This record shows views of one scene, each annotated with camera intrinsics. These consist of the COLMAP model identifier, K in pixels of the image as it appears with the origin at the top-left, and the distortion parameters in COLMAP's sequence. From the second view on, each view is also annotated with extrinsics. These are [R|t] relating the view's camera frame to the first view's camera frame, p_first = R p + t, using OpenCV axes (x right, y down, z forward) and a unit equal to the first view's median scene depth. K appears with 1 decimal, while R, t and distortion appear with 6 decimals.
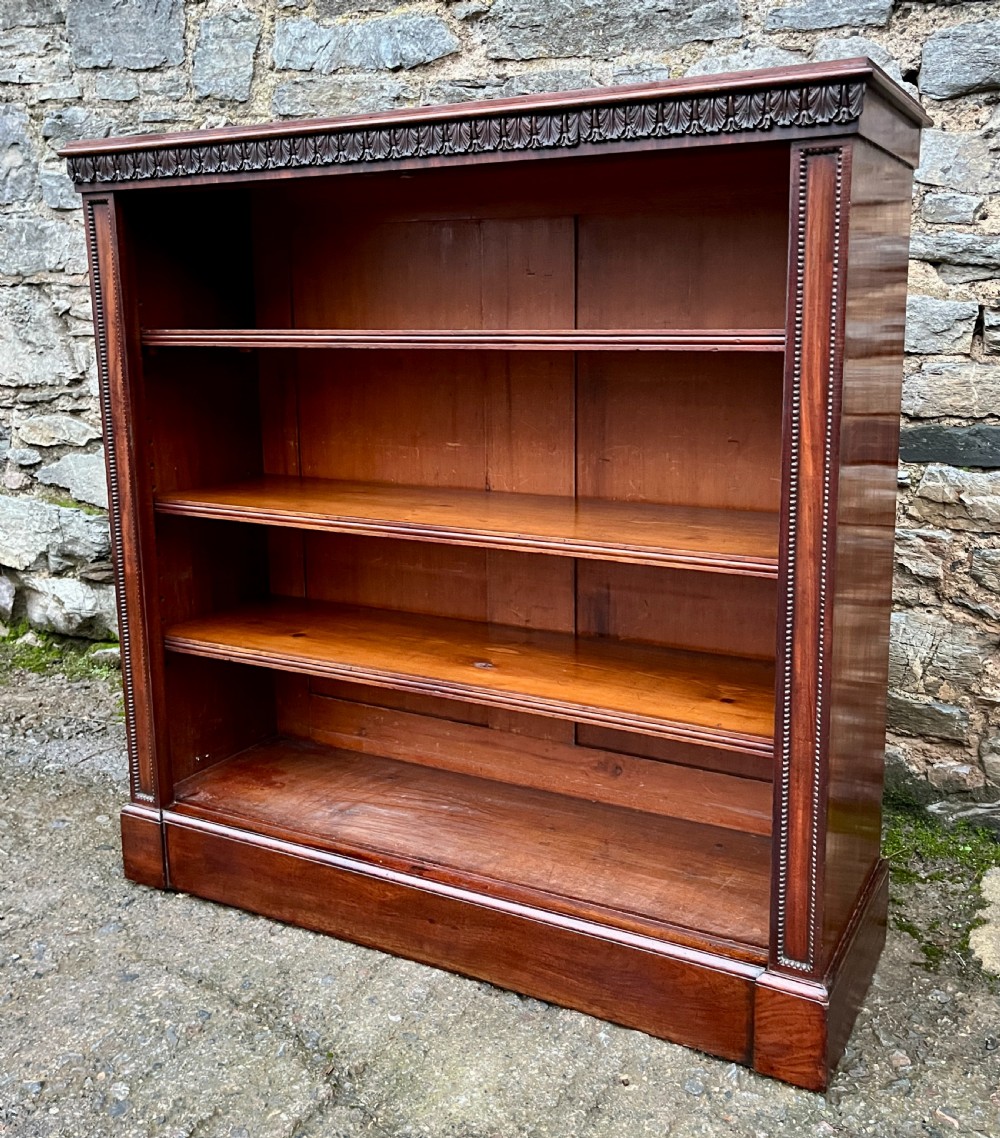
lens RADIAL K [[1125.2, 0, 549.5], [0, 1125.2, 523.2], [0, 0, 1]] dist [0.032778, 0.000000]
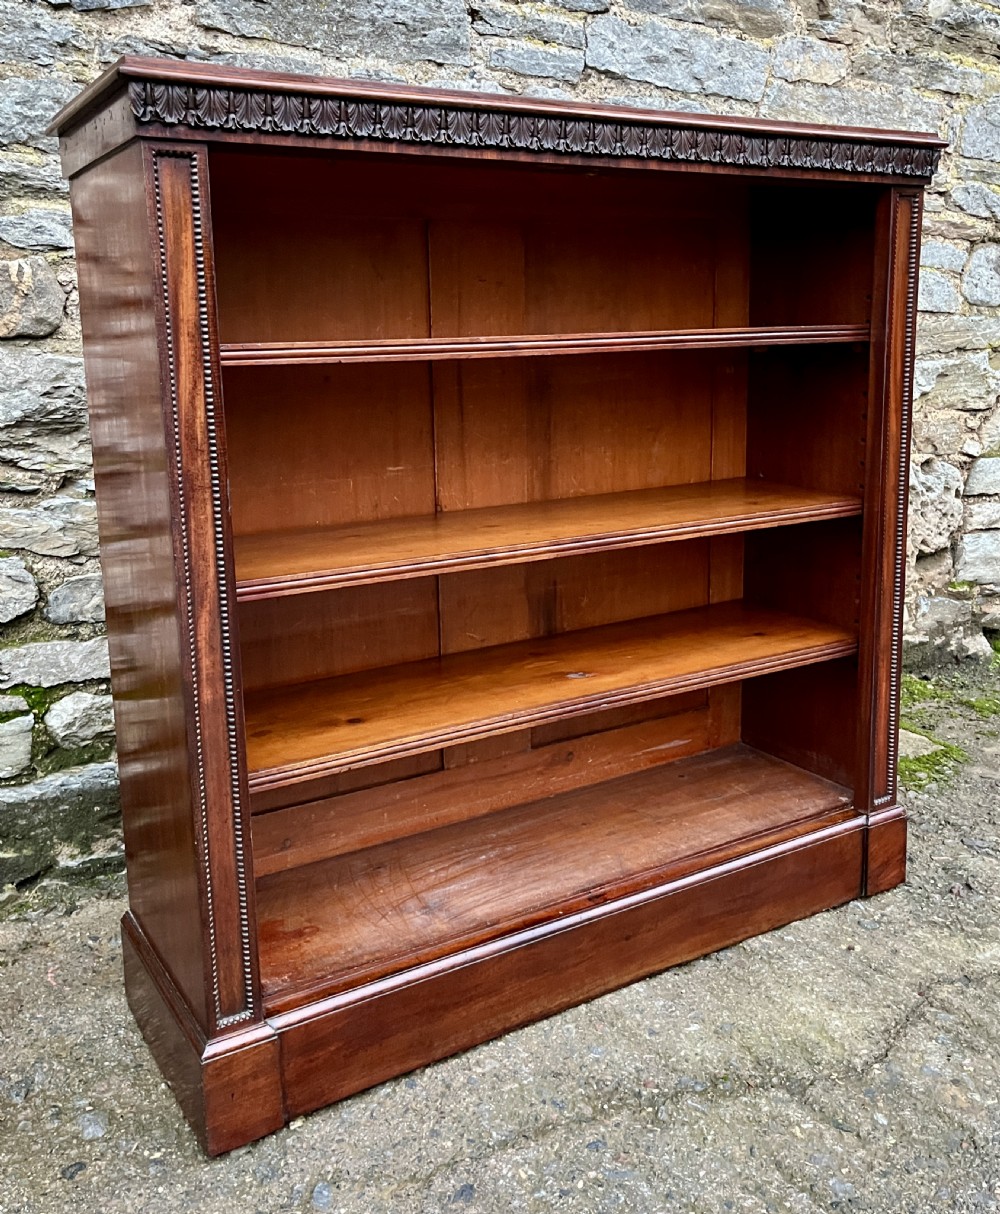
lens RADIAL K [[1143.7, 0, 485.2], [0, 1143.7, 528.8], [0, 0, 1]] dist [0.029141, 0.000000]
pose [[0.522186, -0.152048, 0.839168, -0.865316], [0.175296, 0.982104, 0.068865, -0.077306], [-0.834621, 0.111143, 0.539495, 0.484312]]
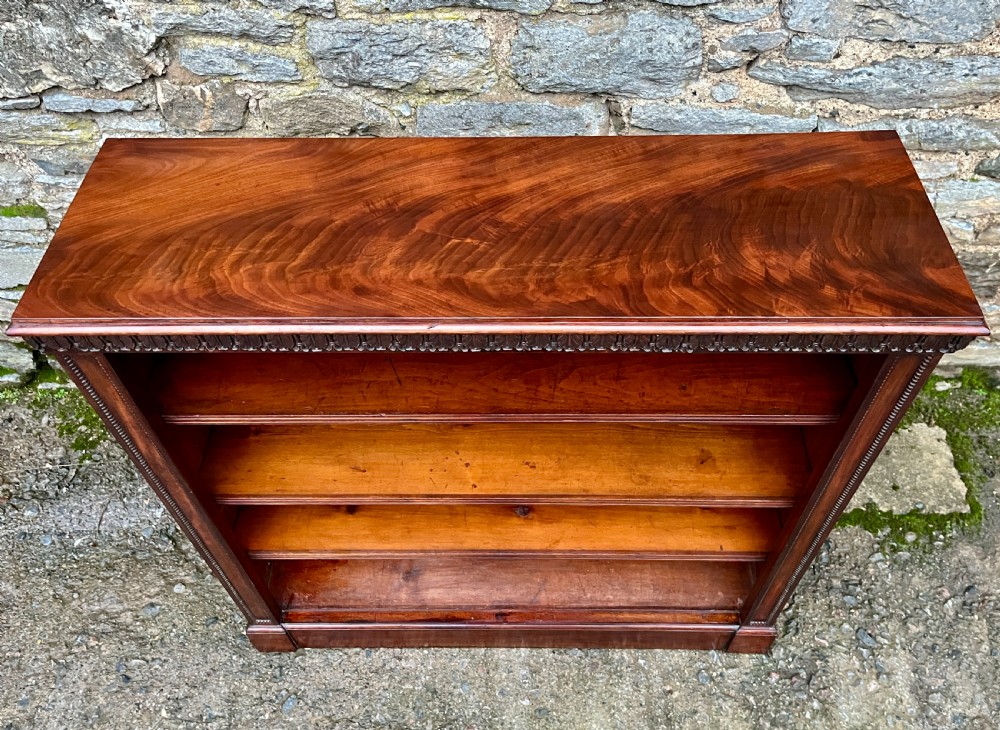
lens RADIAL K [[820.5, 0, 504.9], [0, 820.5, 344.5], [0, 0, 1]] dist [0.039480, -0.037545]
pose [[0.893955, -0.357650, 0.270059, -0.260695], [0.100896, 0.747743, 0.656278, -0.649538], [-0.436652, -0.559435, 0.704534, 0.389590]]
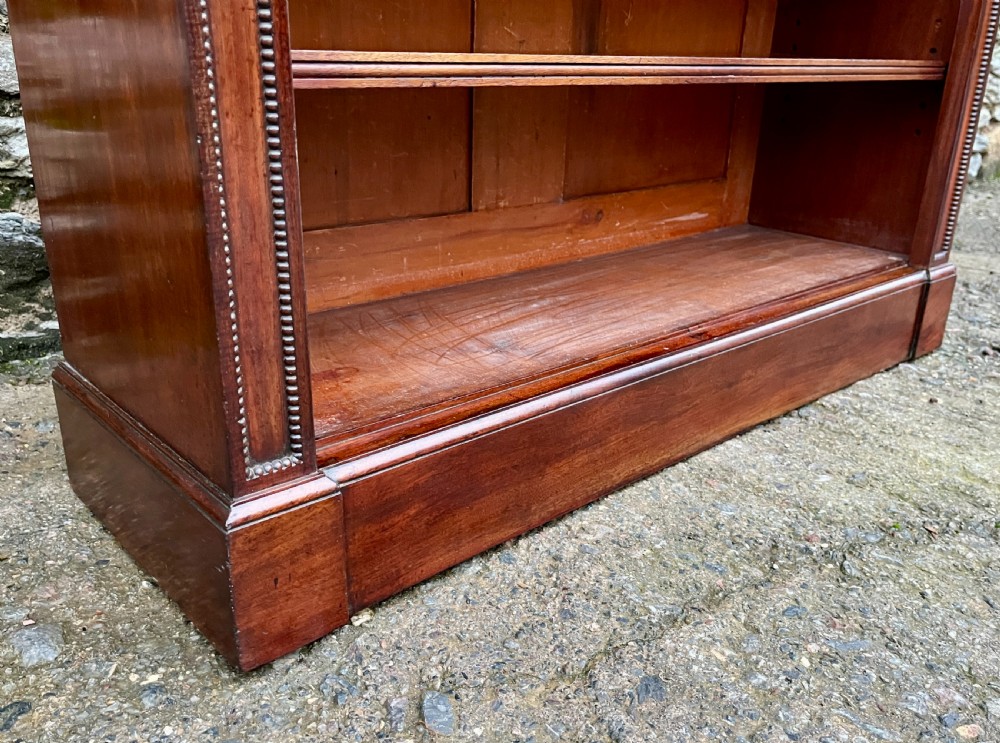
lens RADIAL K [[867.4, 0, 503.6], [0, 867.4, 377.1], [0, 0, 1]] dist [0.050211, -0.040943]
pose [[0.350803, -0.319005, 0.880439, -0.636300], [0.145314, 0.947344, 0.285348, 0.136640], [-0.925106, 0.027839, 0.378687, 0.837674]]
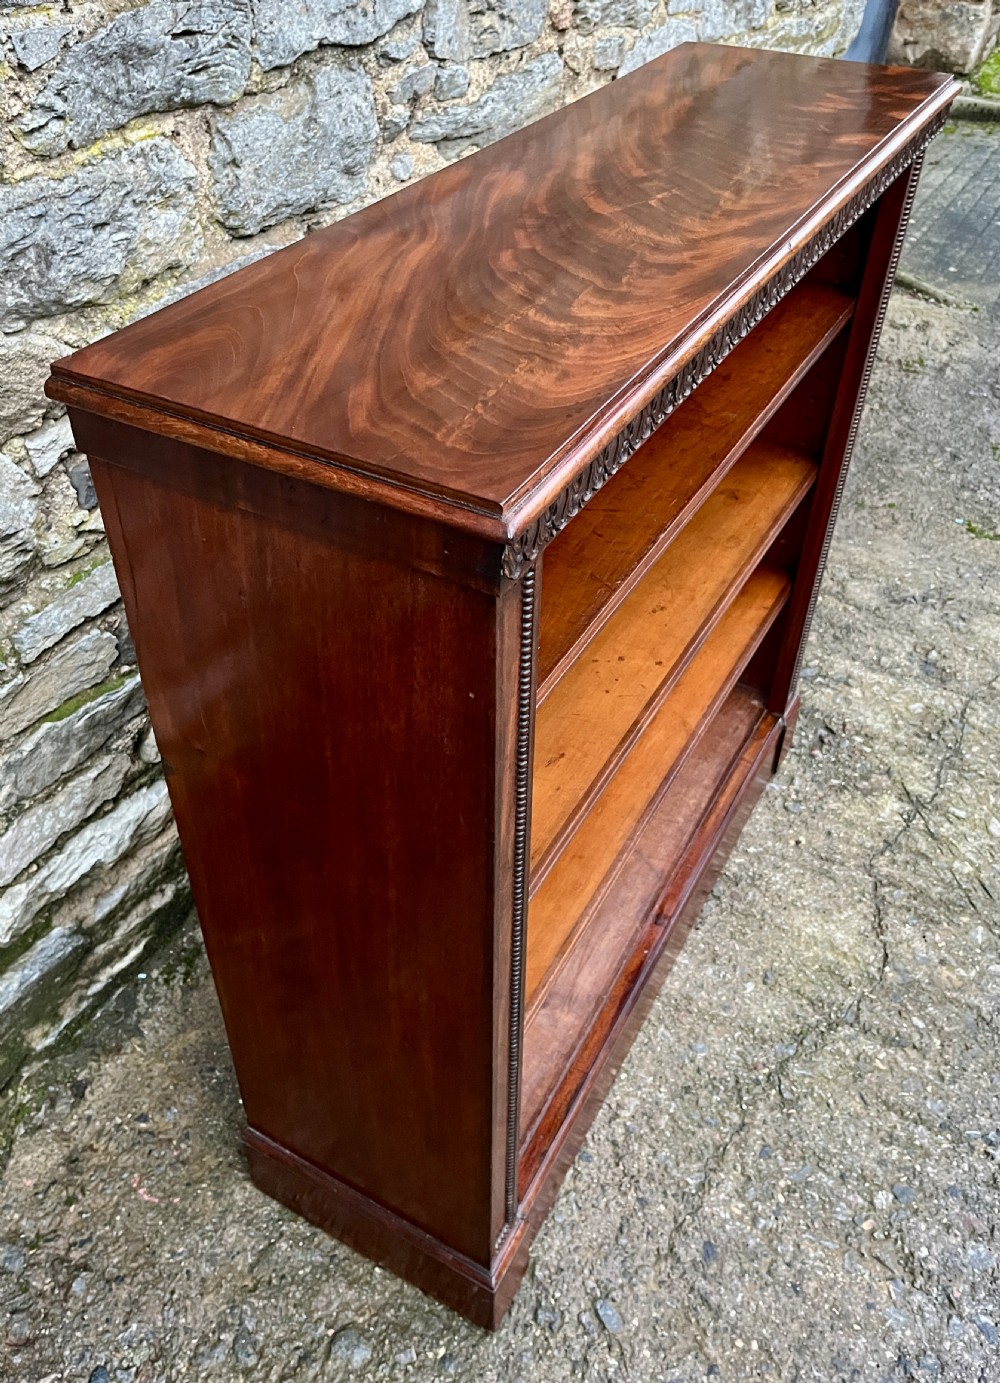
lens RADIAL K [[1148.6, 0, 498.7], [0, 1148.6, 641.2], [0, 0, 1]] dist [0.043567, -0.037207]
pose [[0.027337, -0.621909, 0.782612, -0.728271], [0.171172, 0.774253, 0.609288, -0.515101], [-0.984862, 0.117305, 0.127619, 0.912102]]
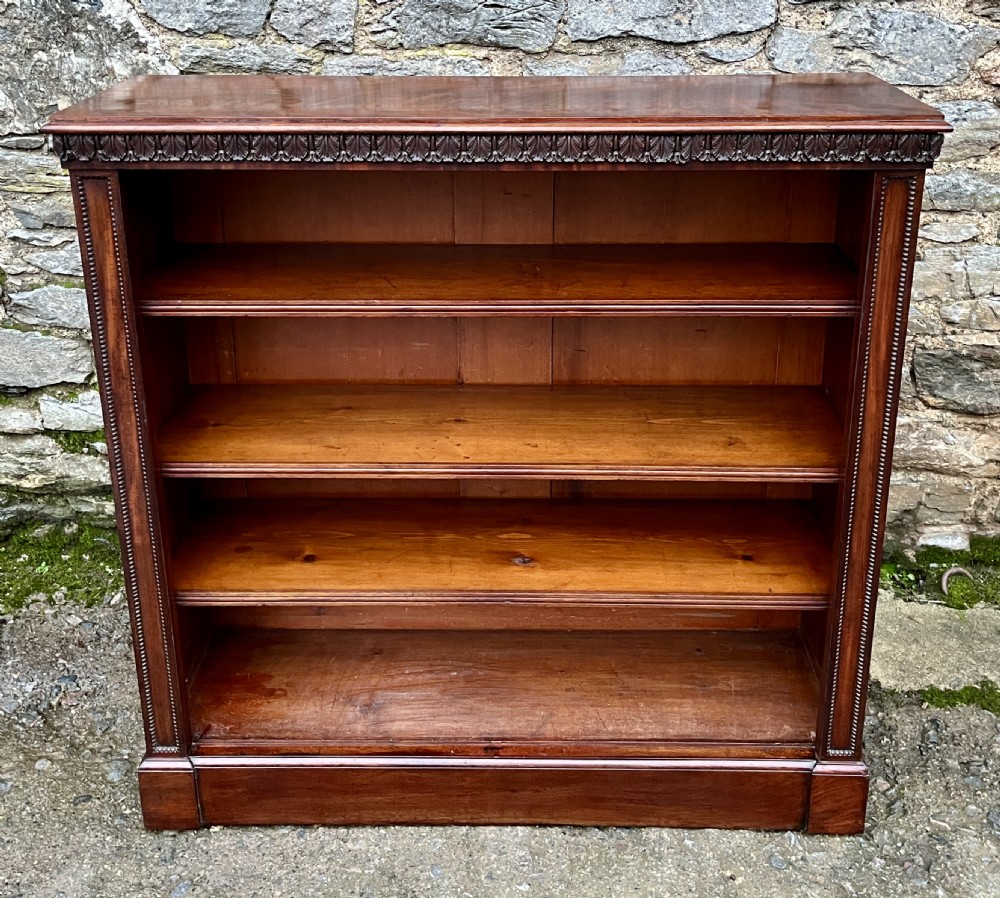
lens RADIAL K [[1159.4, 0, 514.3], [0, 1159.4, 283.8], [0, 0, 1]] dist [0.028329, 0.000000]
pose [[0.894893, -0.143955, 0.422426, -0.480542], [0.081242, 0.983280, 0.162976, -0.310815], [-0.438824, -0.111527, 0.891625, 0.011318]]
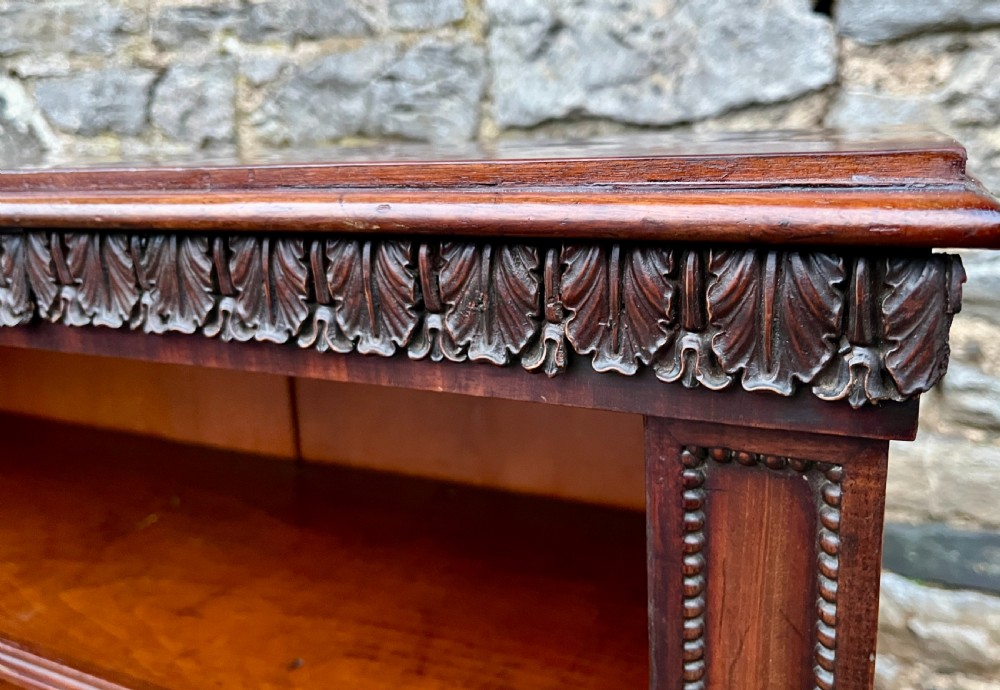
lens RADIAL K [[834.9, 0, 518.7], [0, 834.9, 302.8], [0, 0, 1]] dist [0.016826, -0.034209]
pose [[0.997774, -0.045182, 0.049056, 0.118829], [0.043875, 0.998661, 0.027407, -0.253251], [-0.050228, -0.025193, 0.998420, 0.545363]]
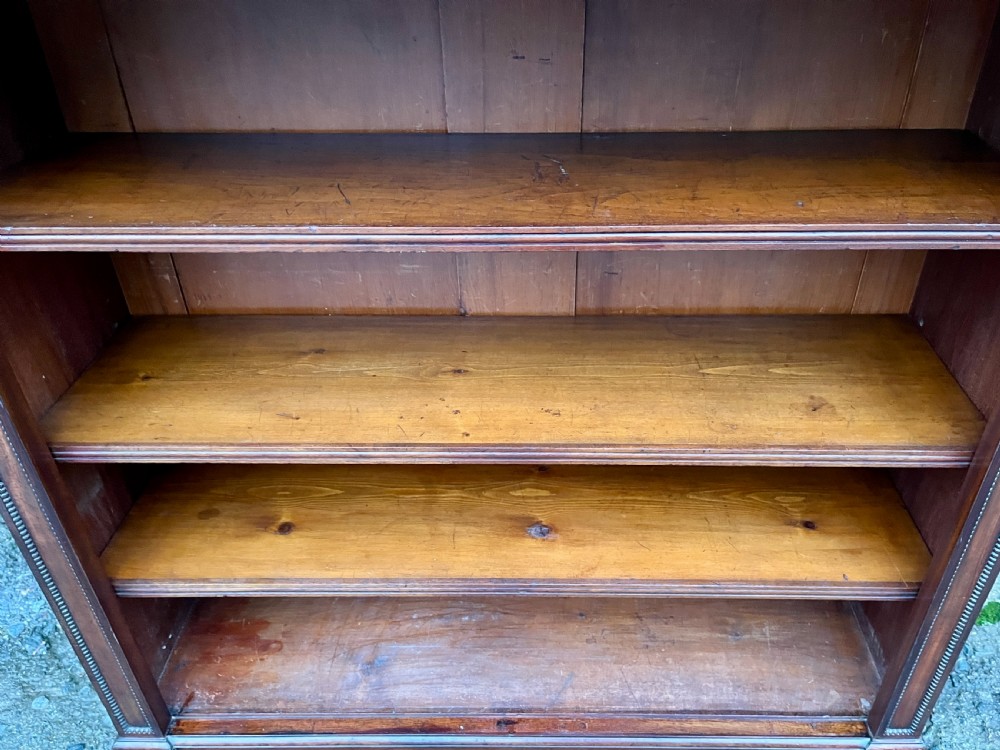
lens RADIAL K [[786.2, 0, 531.2], [0, 786.2, 382.9], [0, 0, 1]] dist [0.027317, -0.027077]
pose [[0.892113, -0.258231, 0.370744, -0.257688], [0.084257, 0.901262, 0.425003, -0.244946], [-0.443886, -0.347913, 0.825786, 0.480302]]
